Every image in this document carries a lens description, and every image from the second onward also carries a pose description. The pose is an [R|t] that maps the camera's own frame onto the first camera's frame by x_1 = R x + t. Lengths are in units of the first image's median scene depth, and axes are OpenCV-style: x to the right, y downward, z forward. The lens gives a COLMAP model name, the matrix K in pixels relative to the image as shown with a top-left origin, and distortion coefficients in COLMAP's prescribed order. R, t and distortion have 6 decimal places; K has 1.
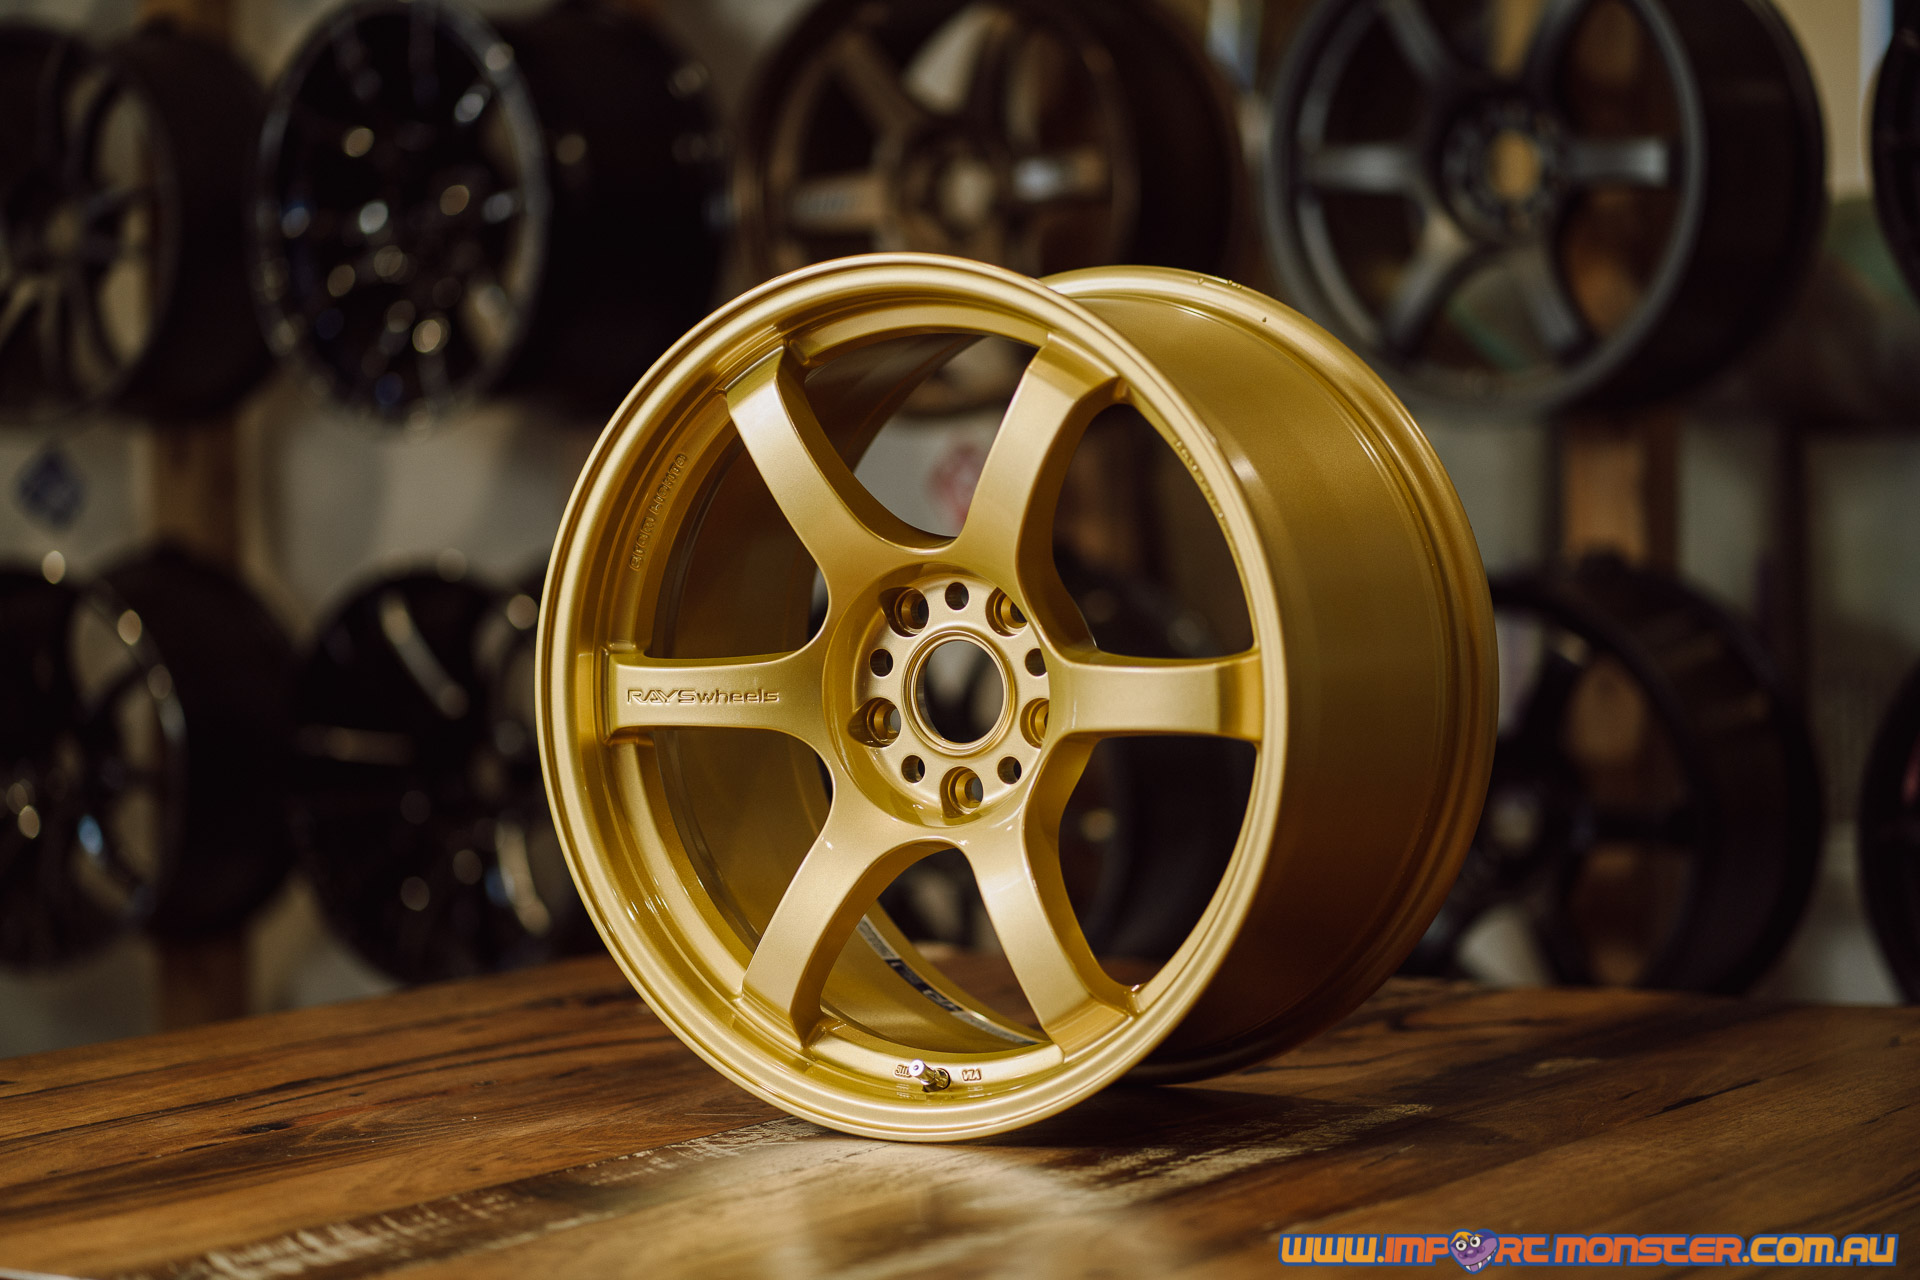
lens RADIAL K [[5500.4, 0, 979.8], [0, 5500.4, 642.6], [0, 0, 1]] dist [0.516630, 0.000000]
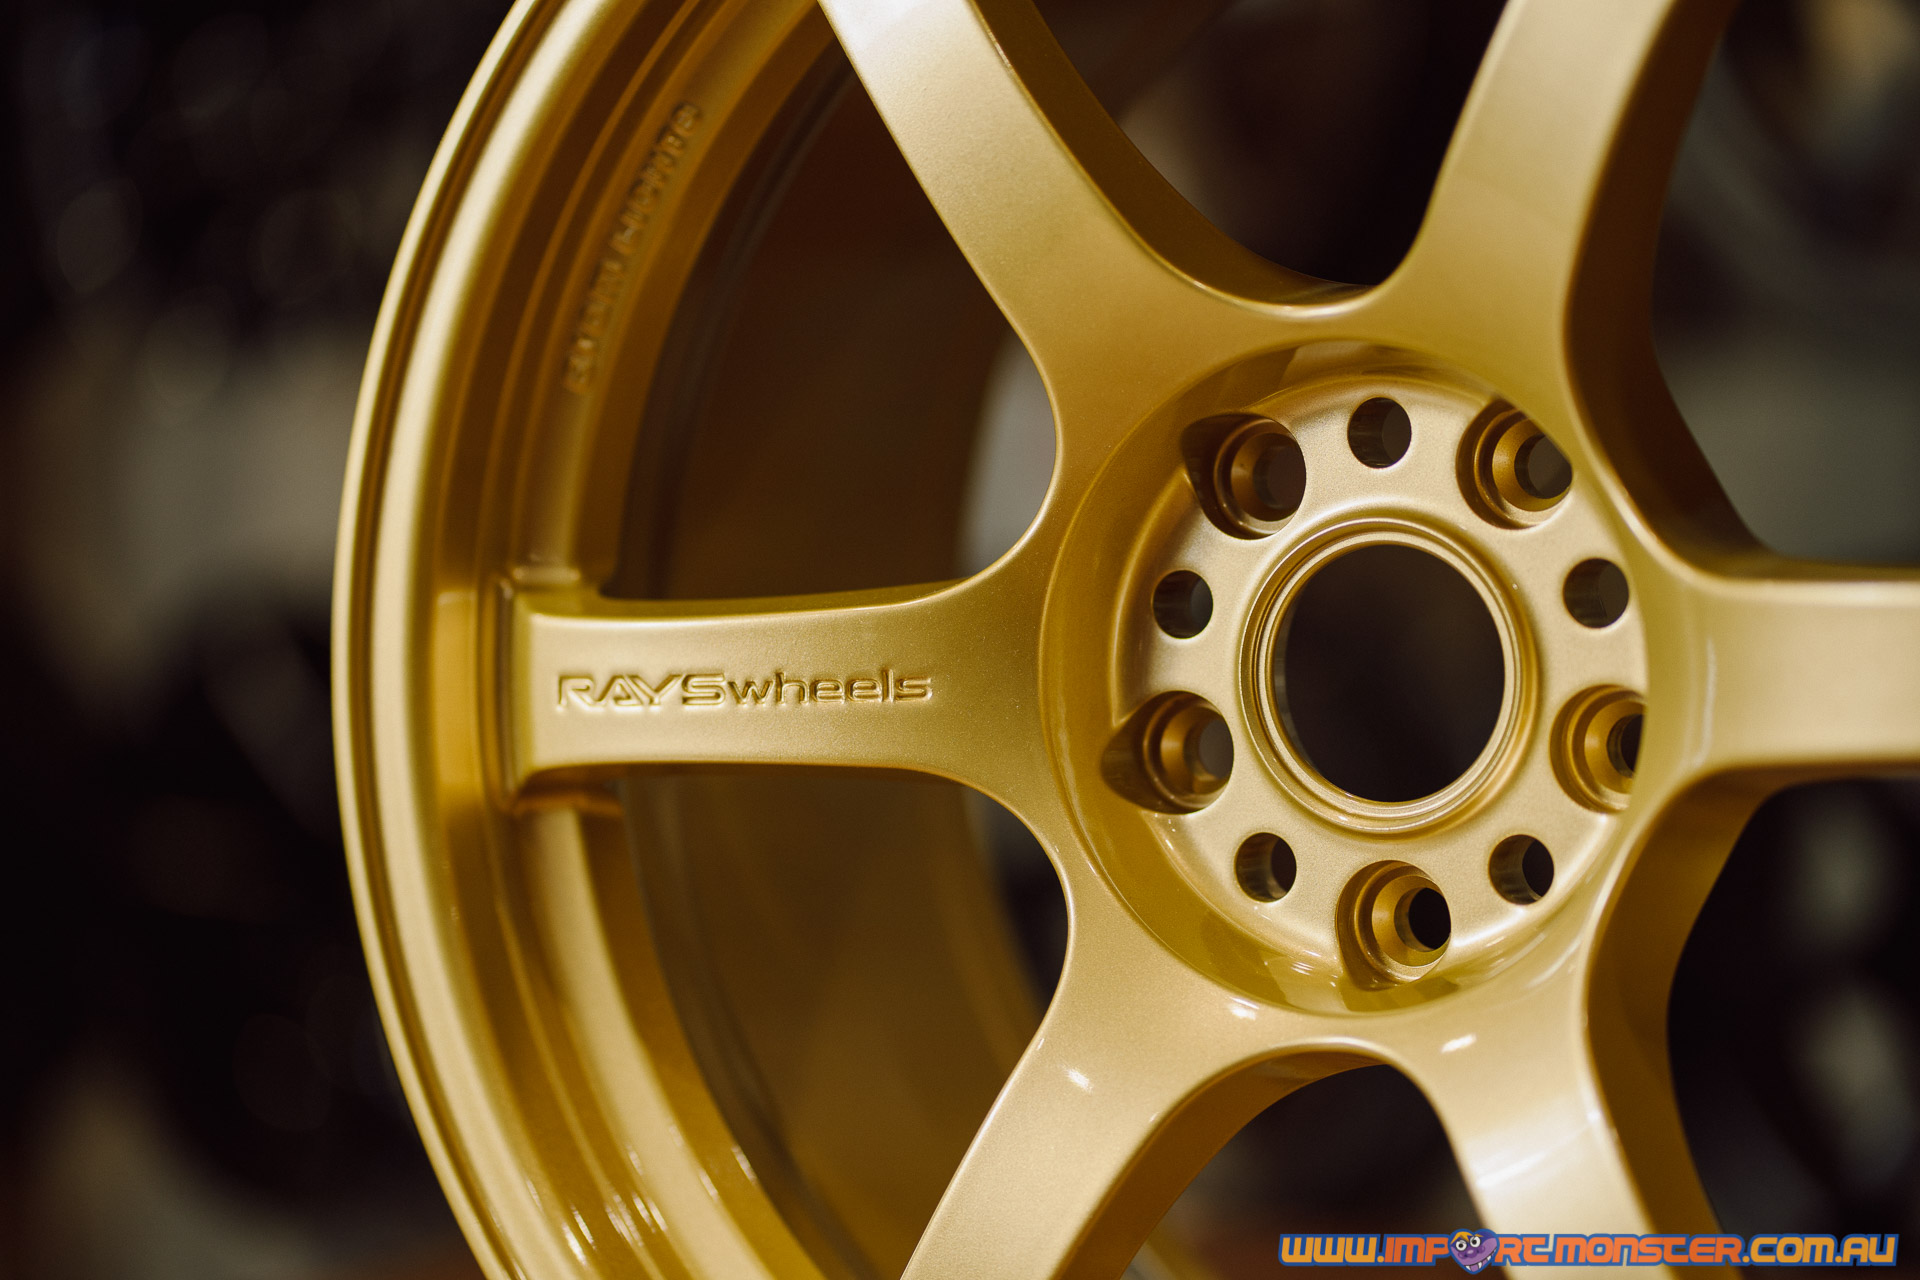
lens RADIAL K [[5500.4, 0, 946.0], [0, 5500.4, 619.7], [0, 0, 1]] dist [0.516630, 0.000000]
pose [[0.999990, -0.003360, -0.002954, -0.034151], [0.003272, 0.999568, -0.029210, 0.016556], [0.003051, 0.029200, 0.999569, 0.596522]]
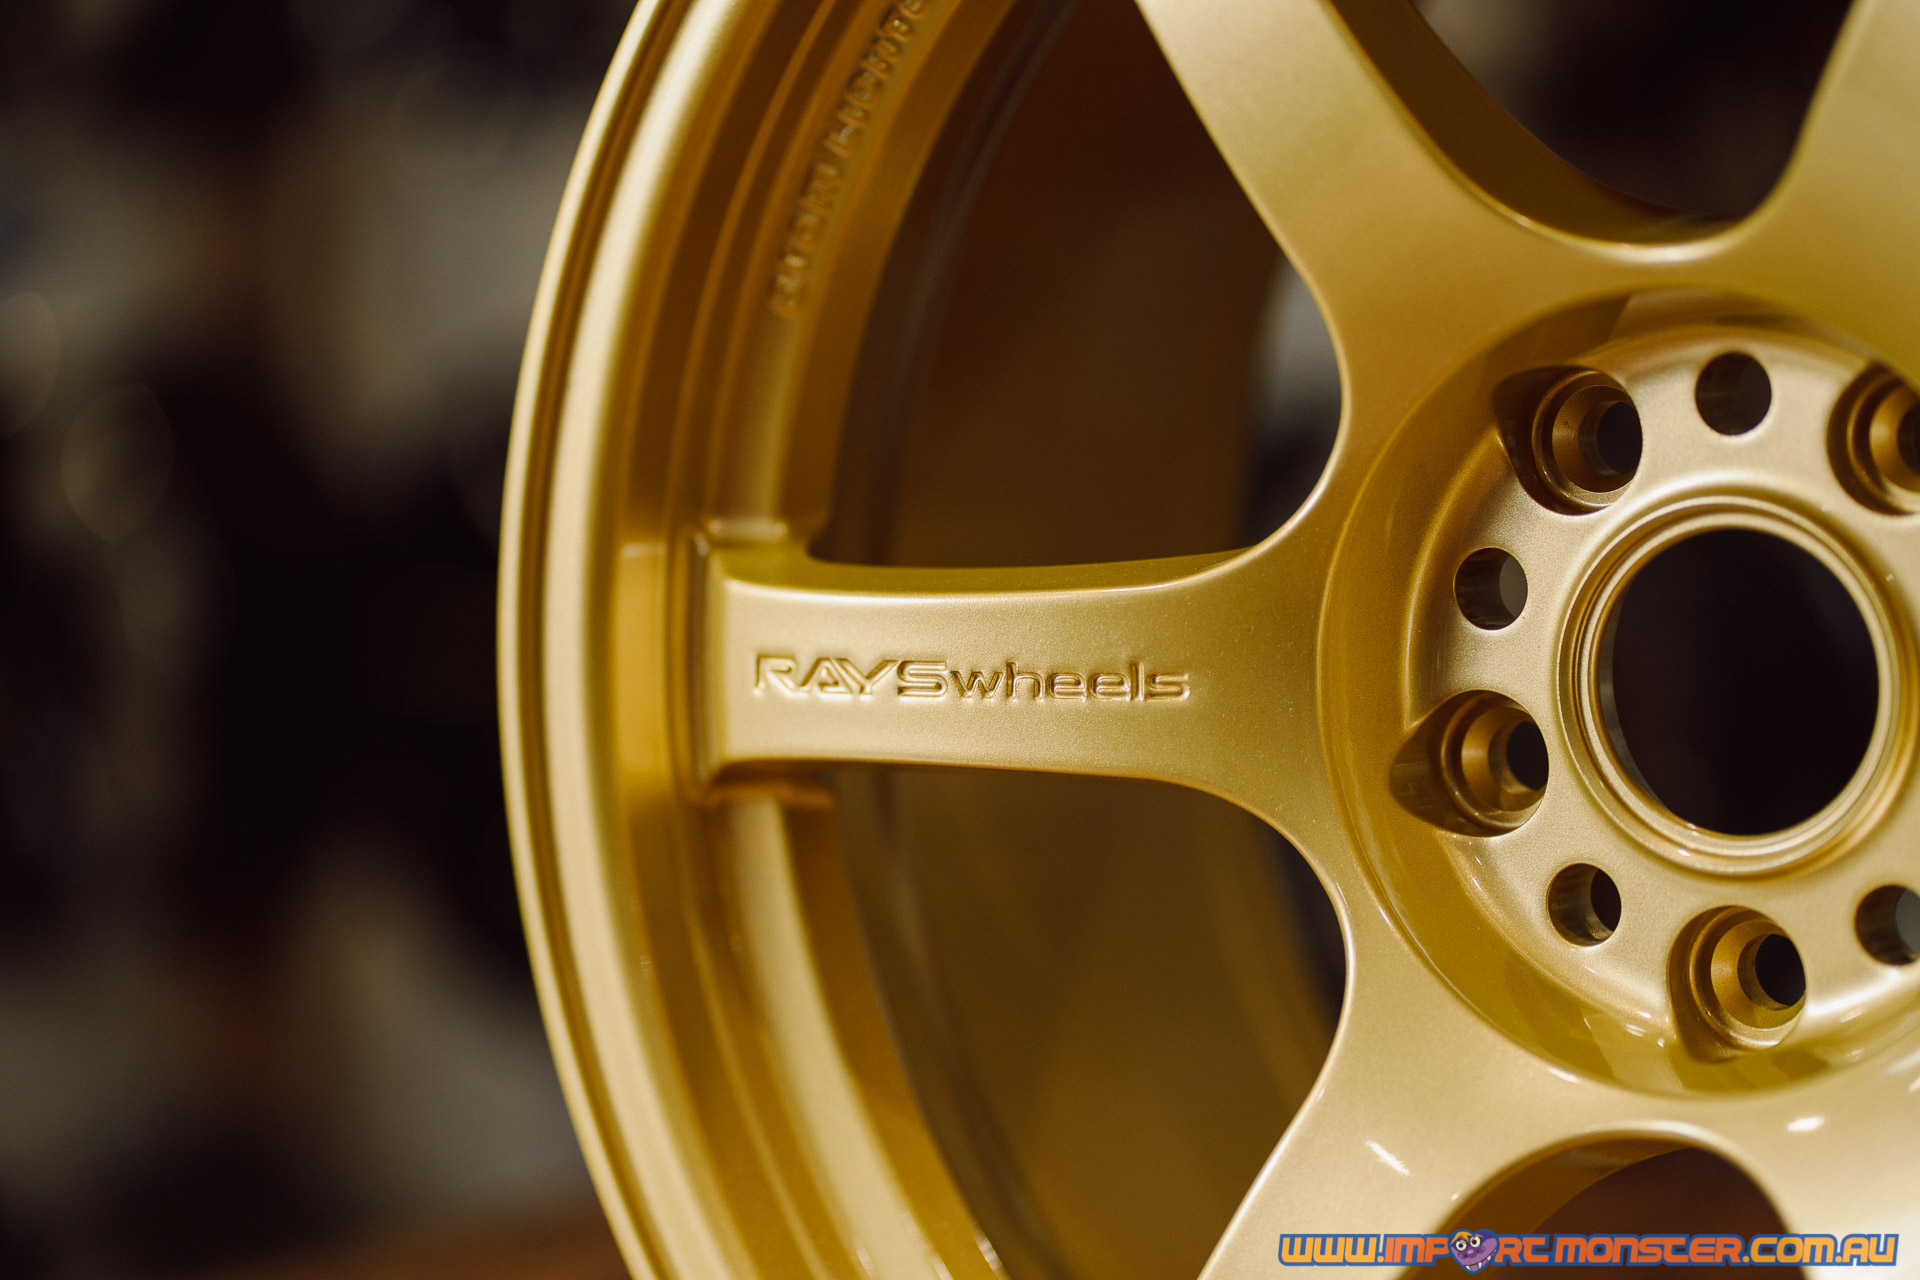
lens RADIAL K [[5500.4, 0, 962.0], [0, 5500.4, 629.4], [0, 0, 1]] dist [0.516630, 0.000000]
pose [[0.998322, 0.014550, -0.056049, -0.031413], [-0.013076, 0.999562, 0.026563, -0.002532], [0.056411, -0.025785, 0.998075, 0.657407]]
